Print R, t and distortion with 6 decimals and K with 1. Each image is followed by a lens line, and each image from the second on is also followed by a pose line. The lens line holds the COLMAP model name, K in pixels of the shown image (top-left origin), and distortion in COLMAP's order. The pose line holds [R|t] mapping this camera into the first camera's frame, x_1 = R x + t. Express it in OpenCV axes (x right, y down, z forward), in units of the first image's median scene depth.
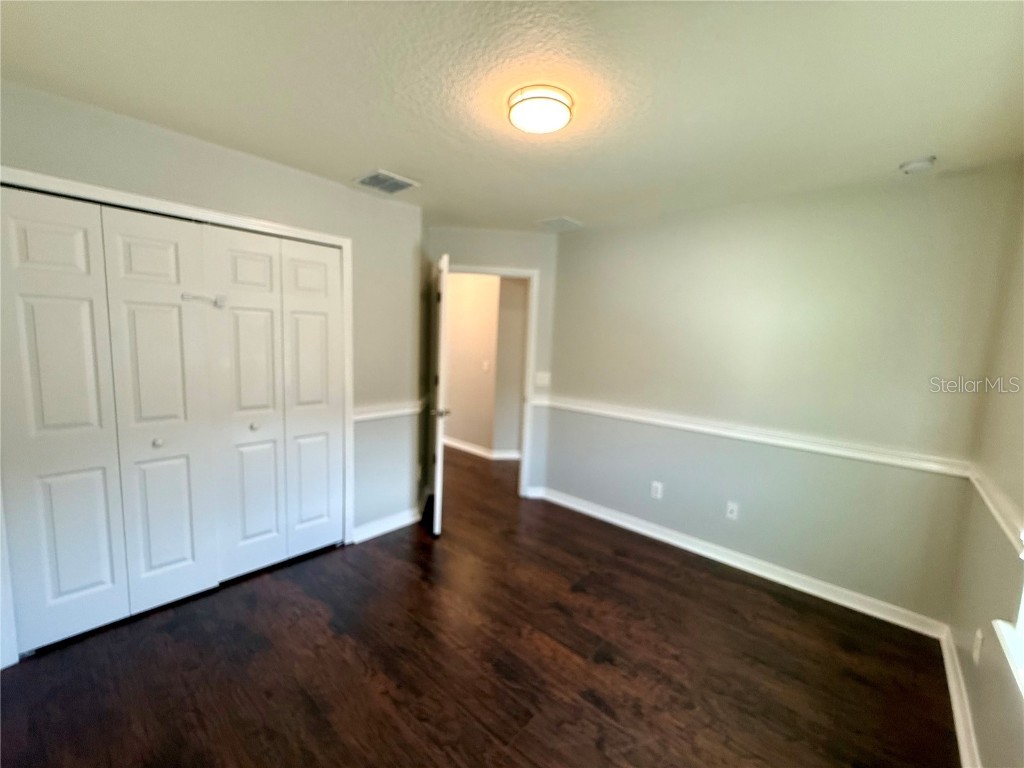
lens RADIAL K [[408.8, 0, 511.2], [0, 408.8, 385.9], [0, 0, 1]] dist [0.000887, 0.000152]
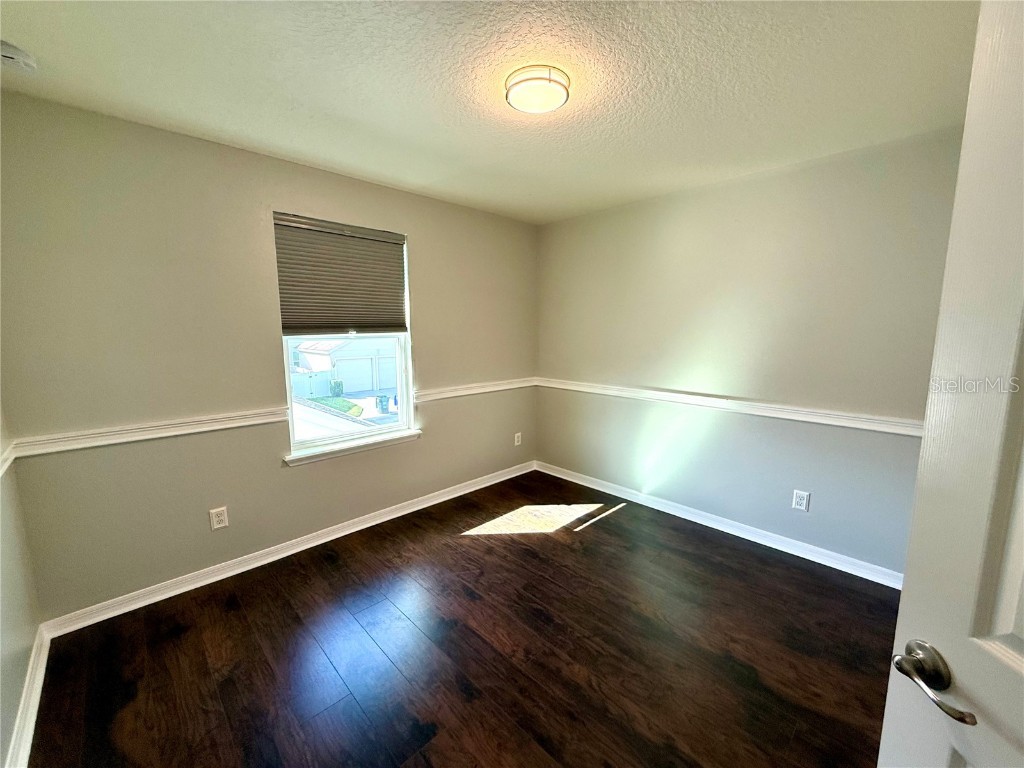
lens RADIAL K [[408.8, 0, 511.2], [0, 408.8, 385.9], [0, 0, 1]] dist [0.000887, 0.000152]
pose [[-0.996580, -0.048734, 0.066738, 0.023172], [-0.029932, 0.965635, 0.258172, -0.180940], [-0.077026, 0.255291, -0.963791, 1.746983]]
